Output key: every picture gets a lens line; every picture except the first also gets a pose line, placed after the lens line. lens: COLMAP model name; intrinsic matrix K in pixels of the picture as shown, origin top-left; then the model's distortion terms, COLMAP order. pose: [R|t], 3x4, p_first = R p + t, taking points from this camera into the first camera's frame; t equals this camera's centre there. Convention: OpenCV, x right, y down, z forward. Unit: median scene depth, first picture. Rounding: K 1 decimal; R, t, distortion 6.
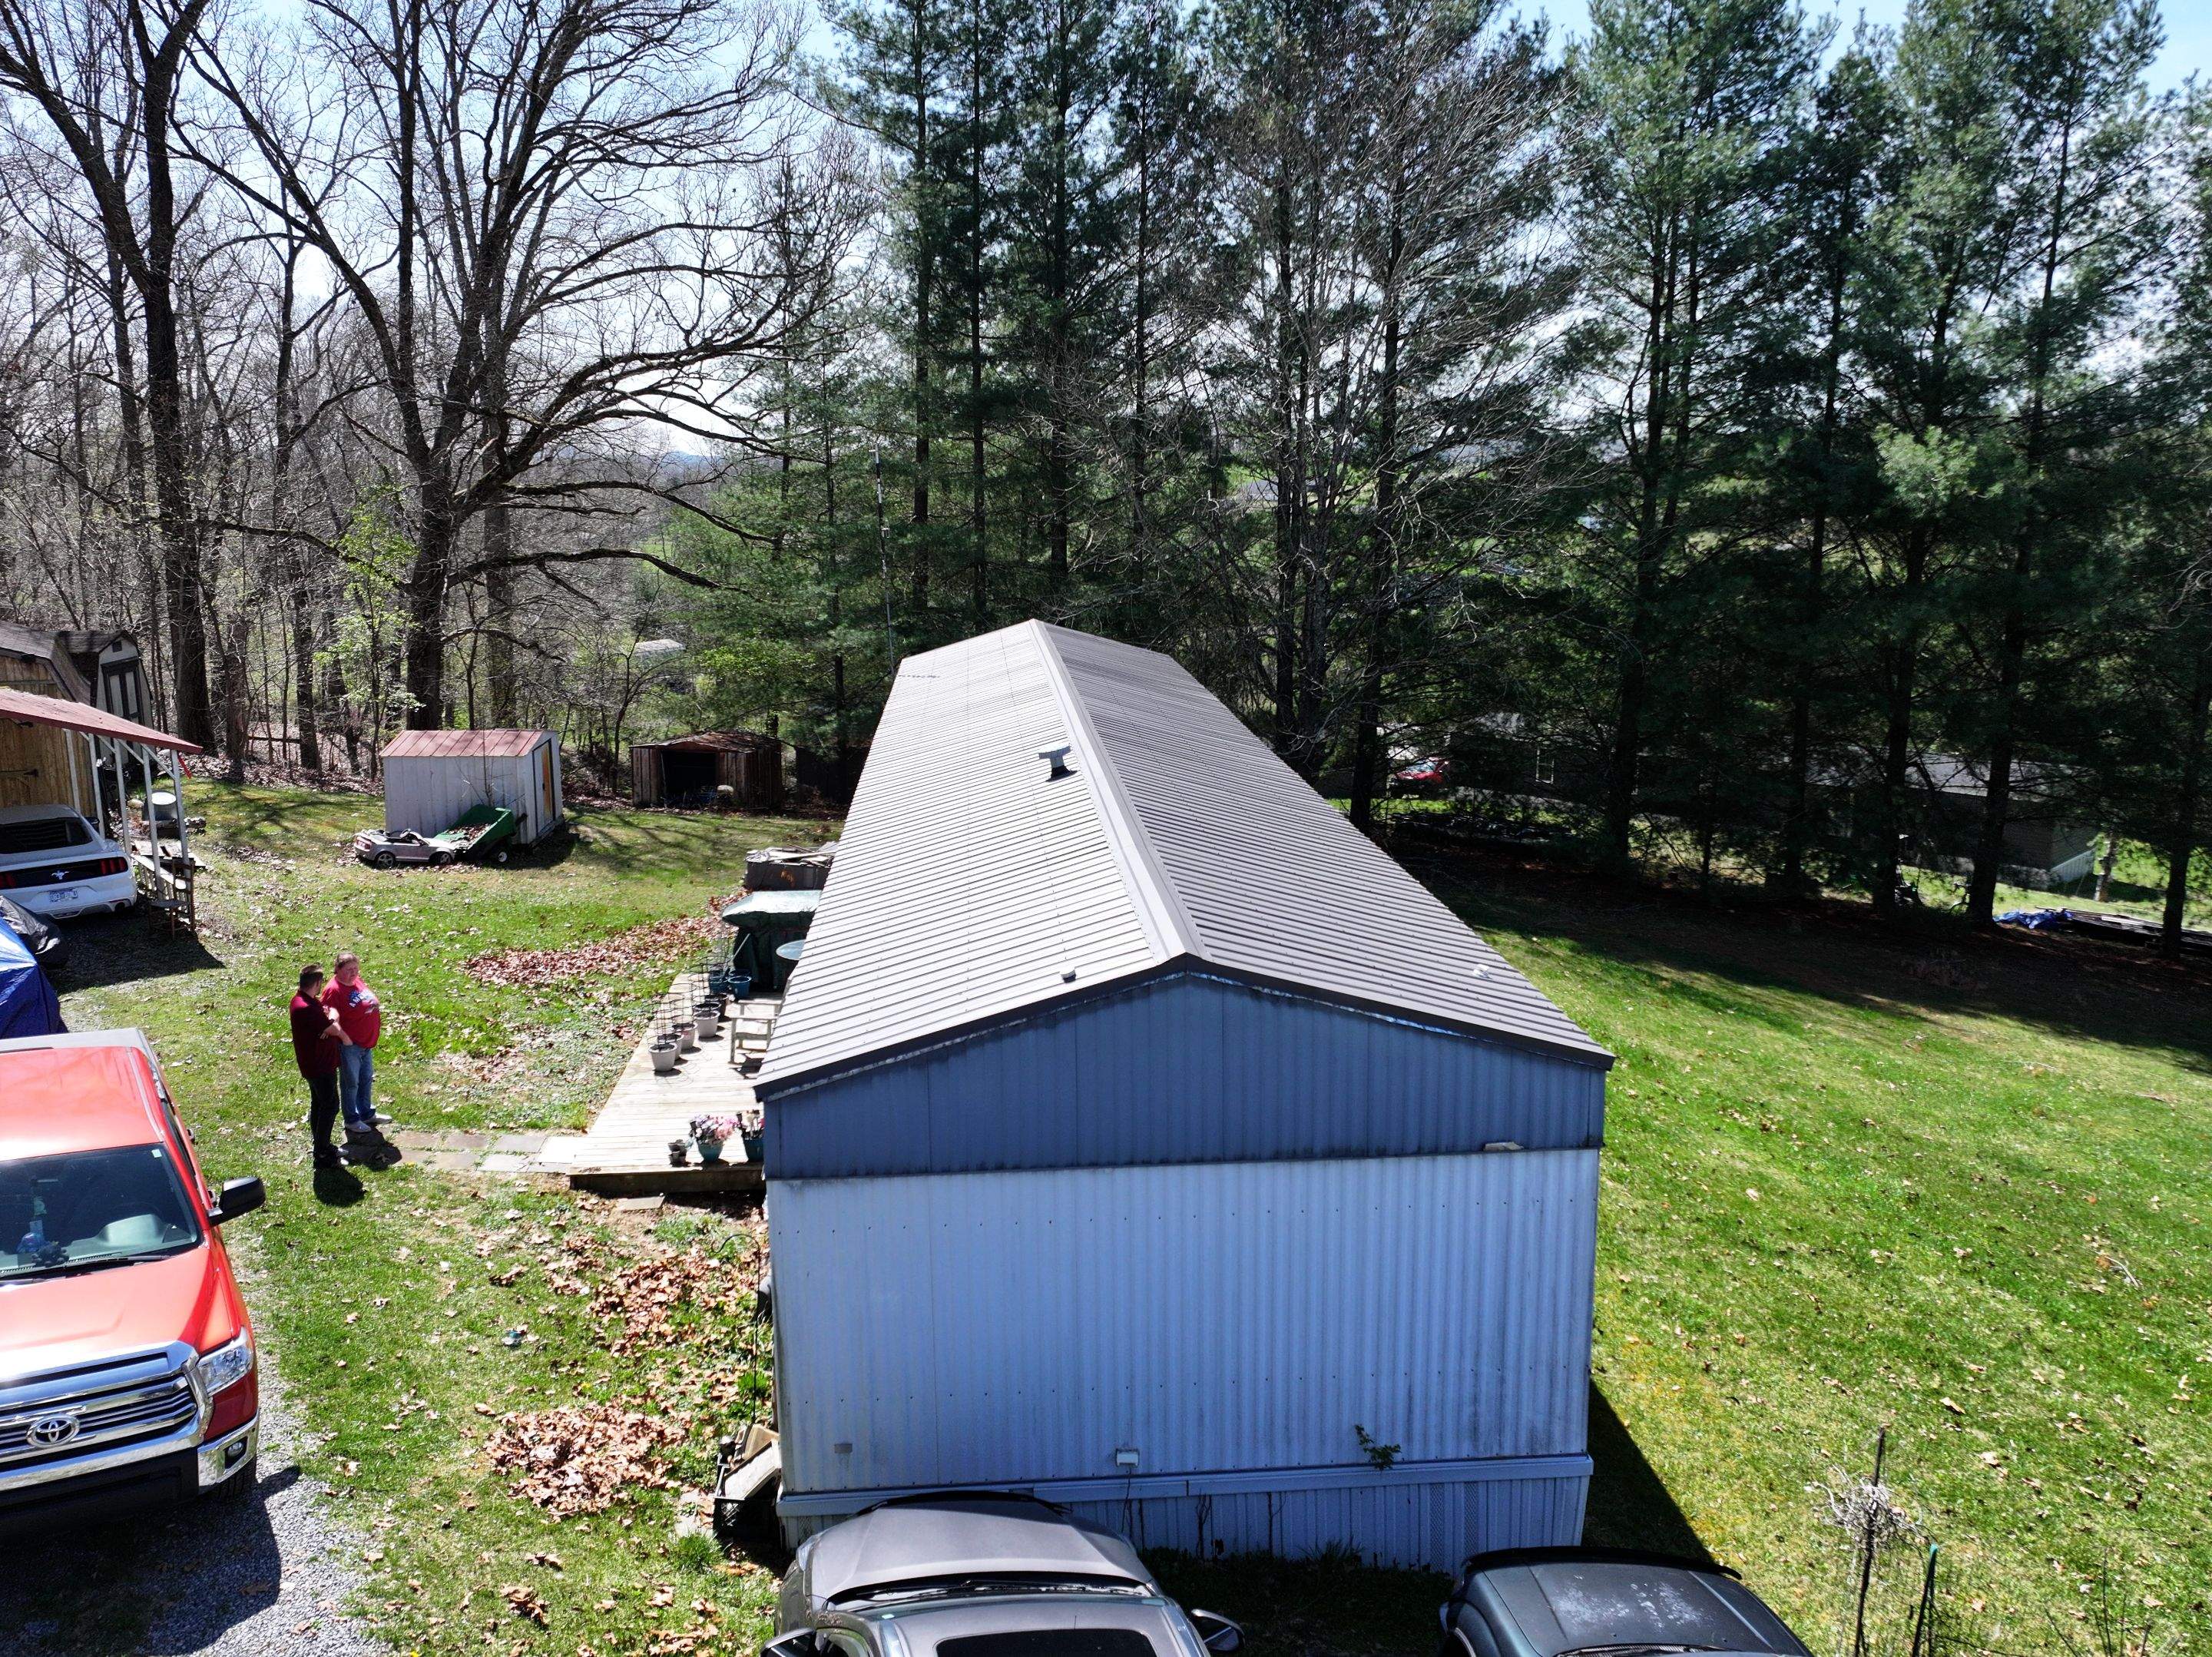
lens RADIAL K [[1796.9, 0, 1106.0], [0, 1796.9, 828.5], [0, 0, 1]] dist [0.021211, -0.037042]
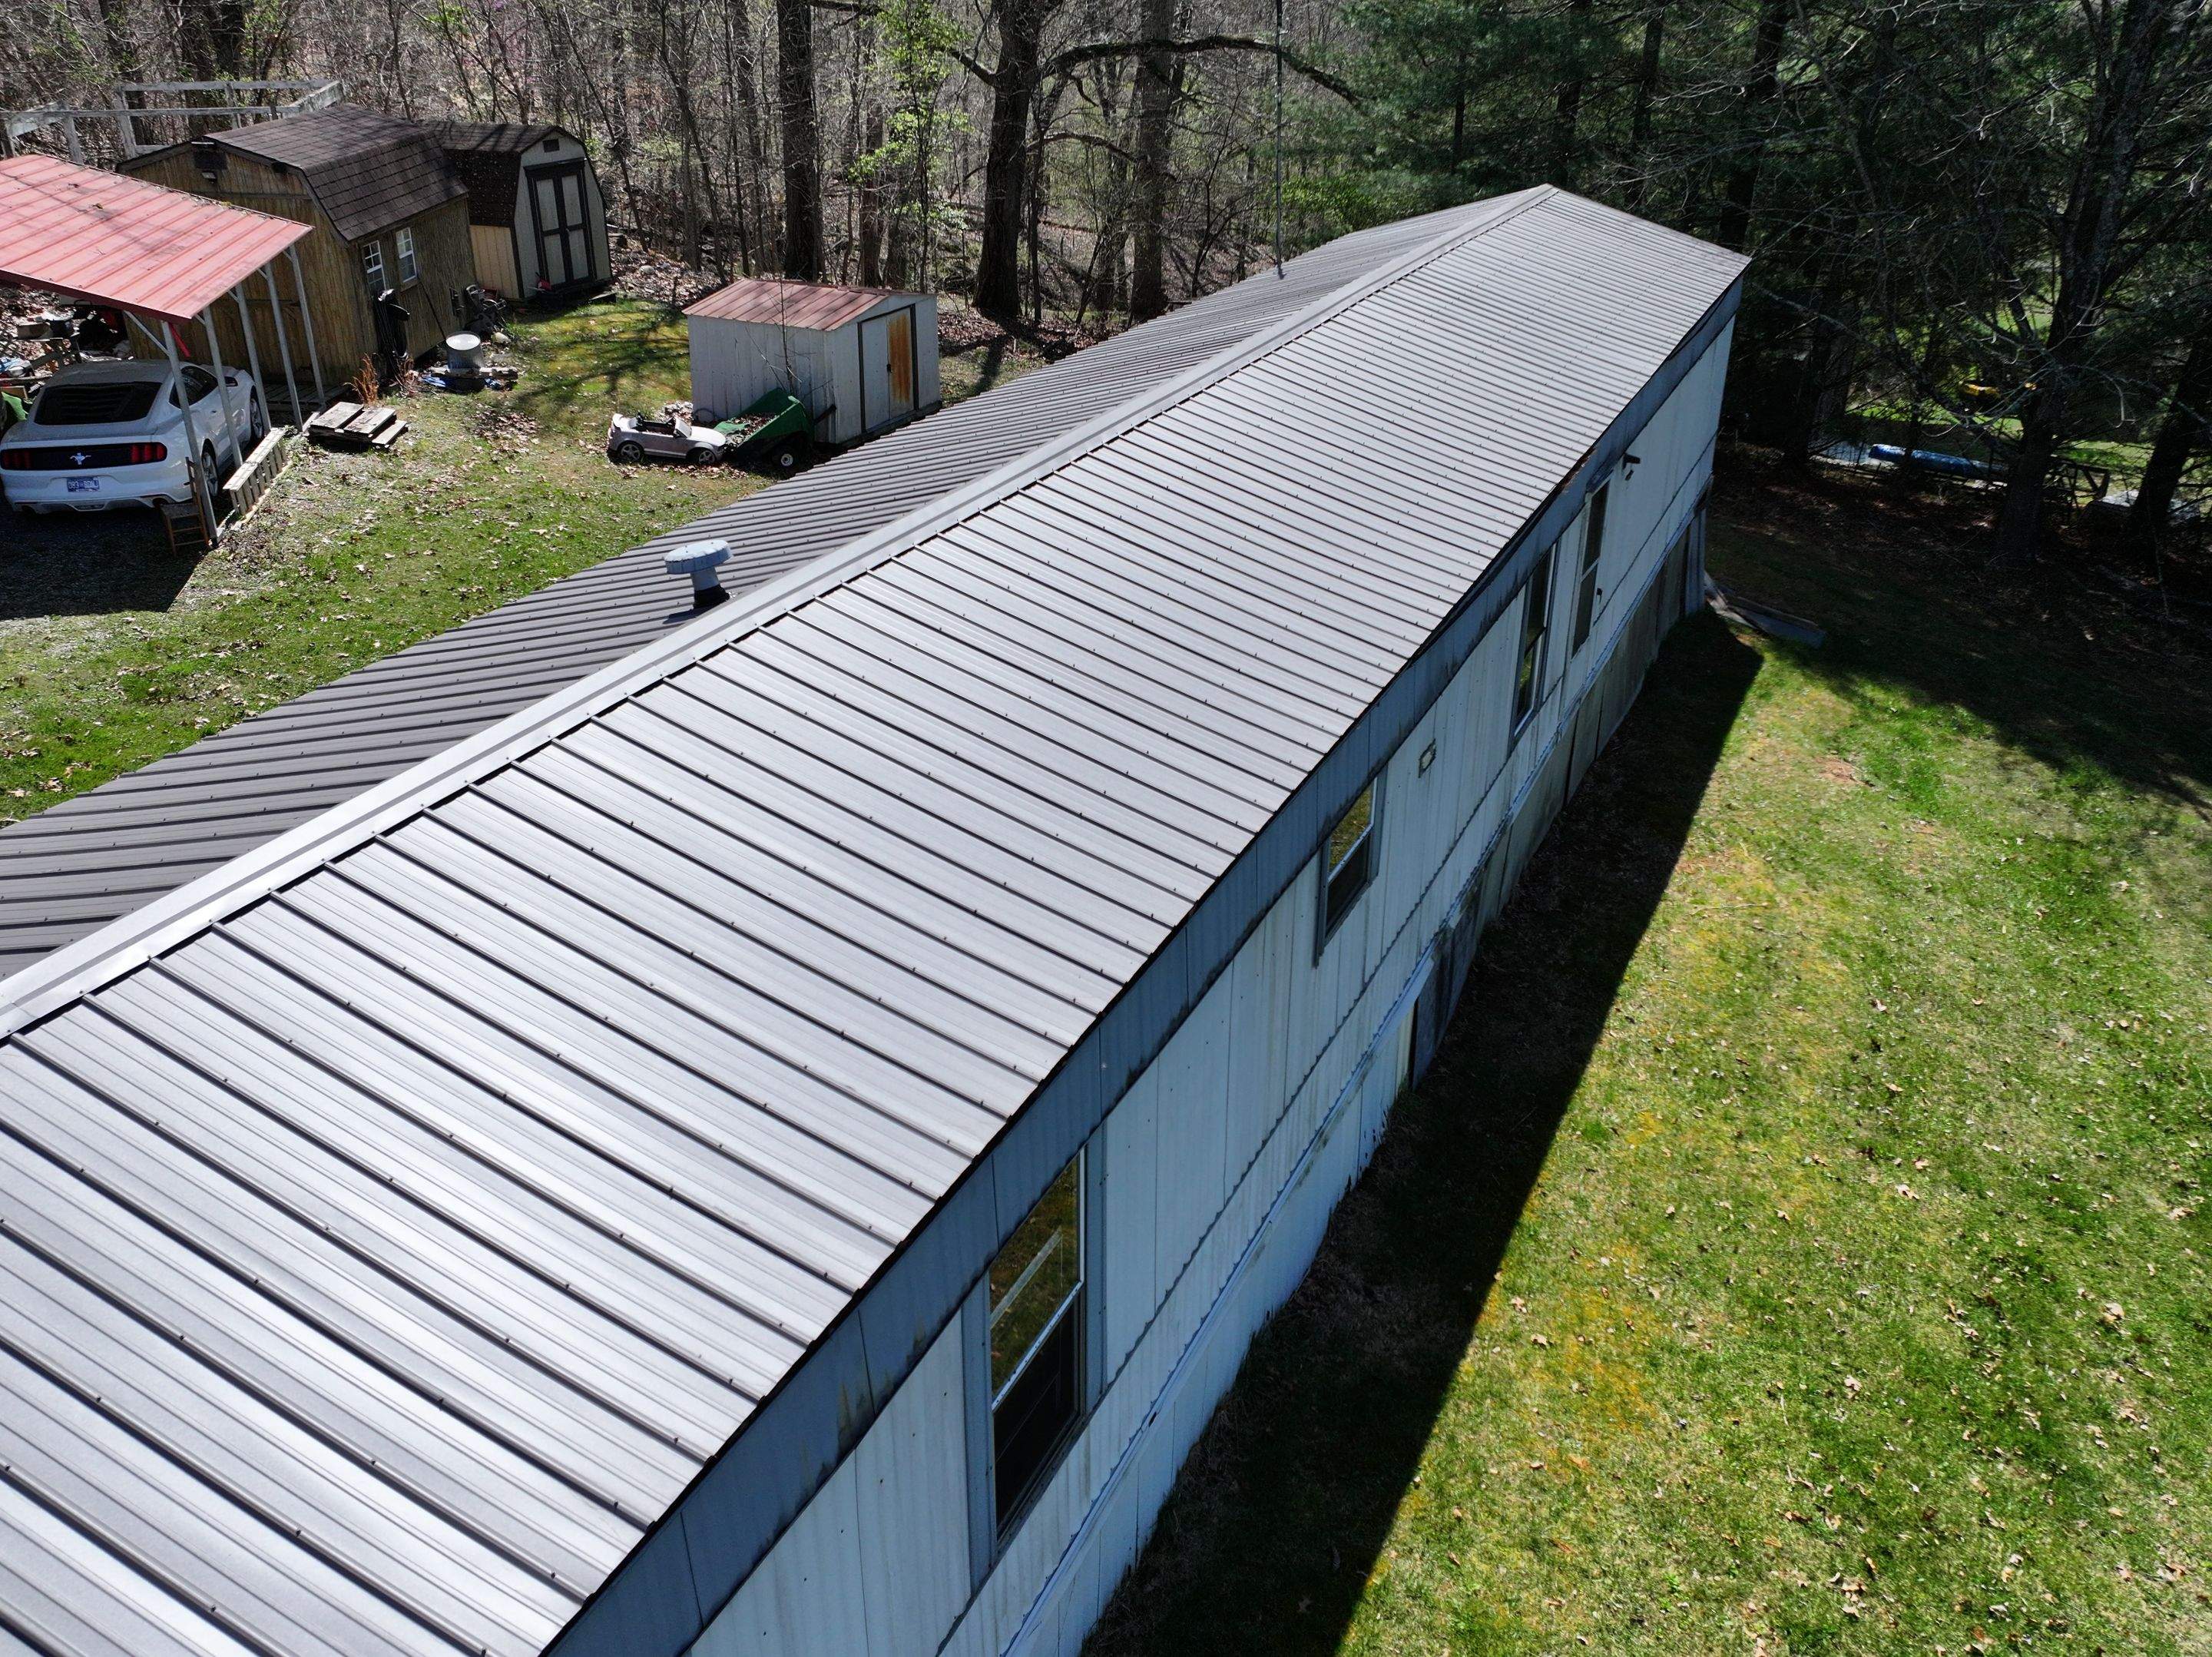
lens RADIAL K [[1796.9, 0, 1106.0], [0, 1796.9, 828.5], [0, 0, 1]] dist [0.021211, -0.037042]
pose [[0.874305, 0.222477, -0.431386, 0.179825], [-0.100757, 0.952595, 0.287071, -0.075135], [0.474803, -0.207523, 0.855275, 0.356984]]
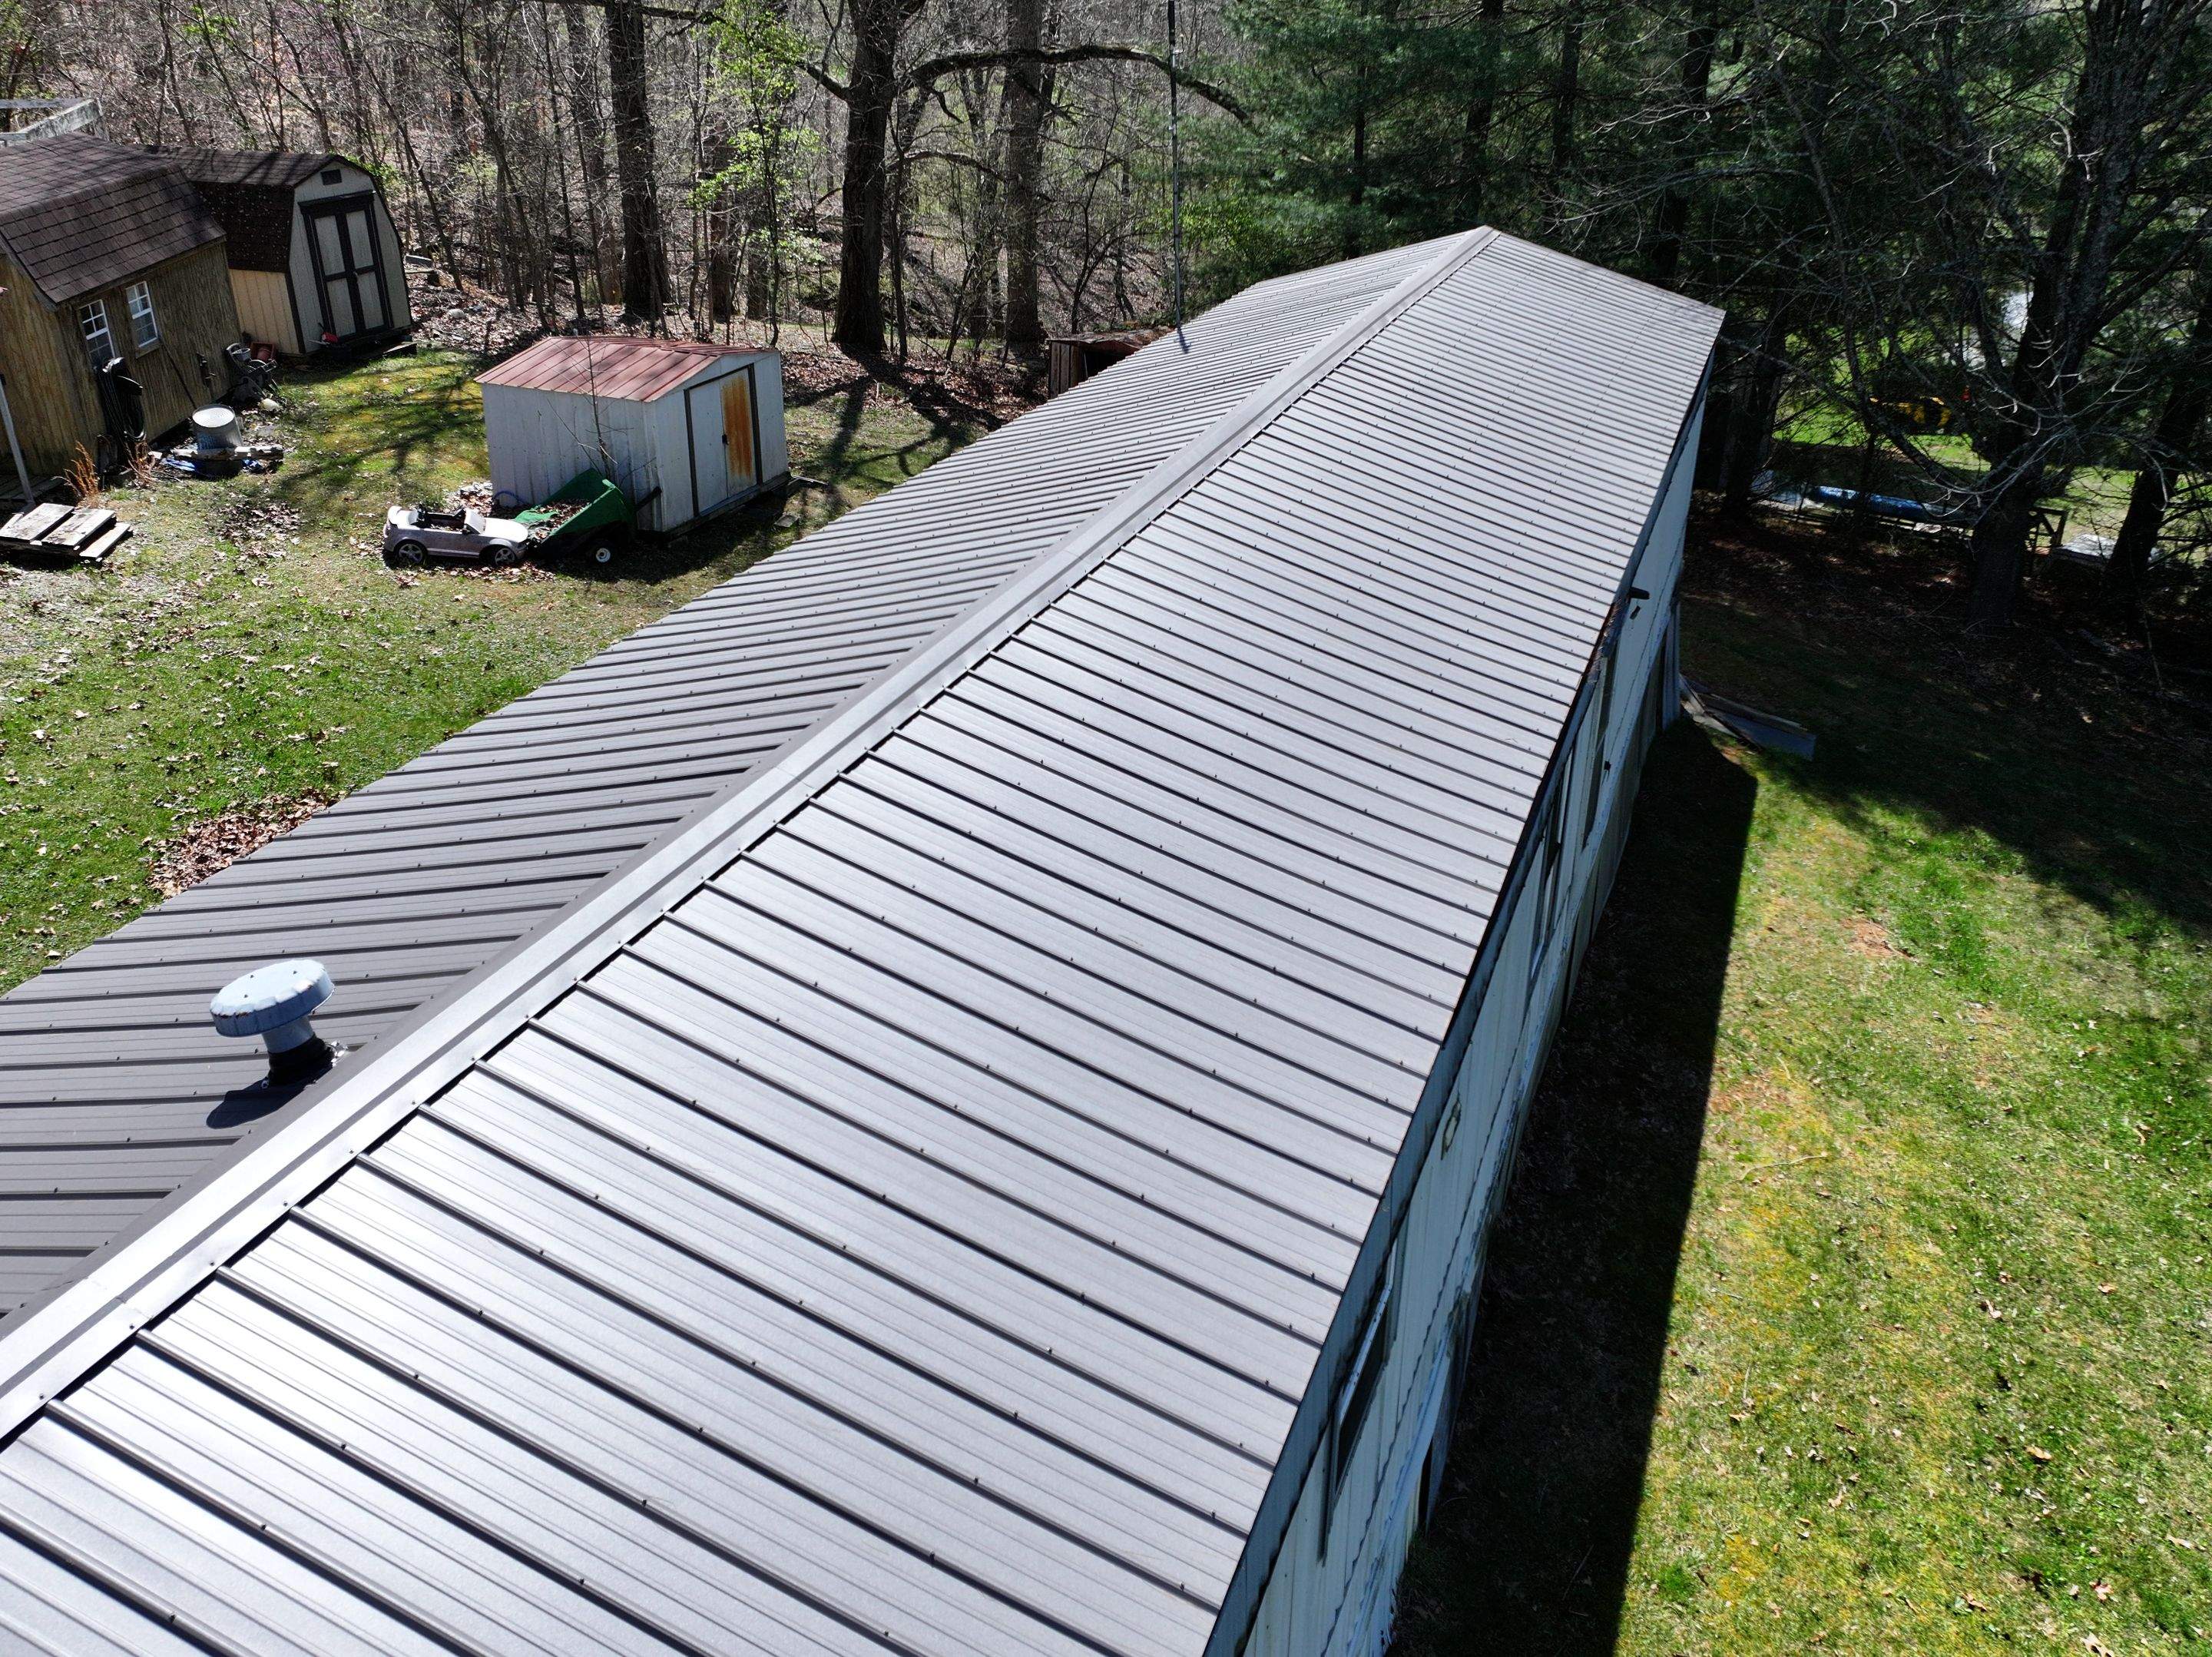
lens RADIAL K [[1798.3, 0, 1106.0], [0, 1798.3, 828.5], [0, 0, 1]] dist [0.002419, 0.007752]
pose [[0.905003, 0.196111, -0.377504, 0.118335], [-0.089475, 0.955301, 0.281770, -0.097489], [0.415888, -0.221226, 0.882097, 0.471923]]
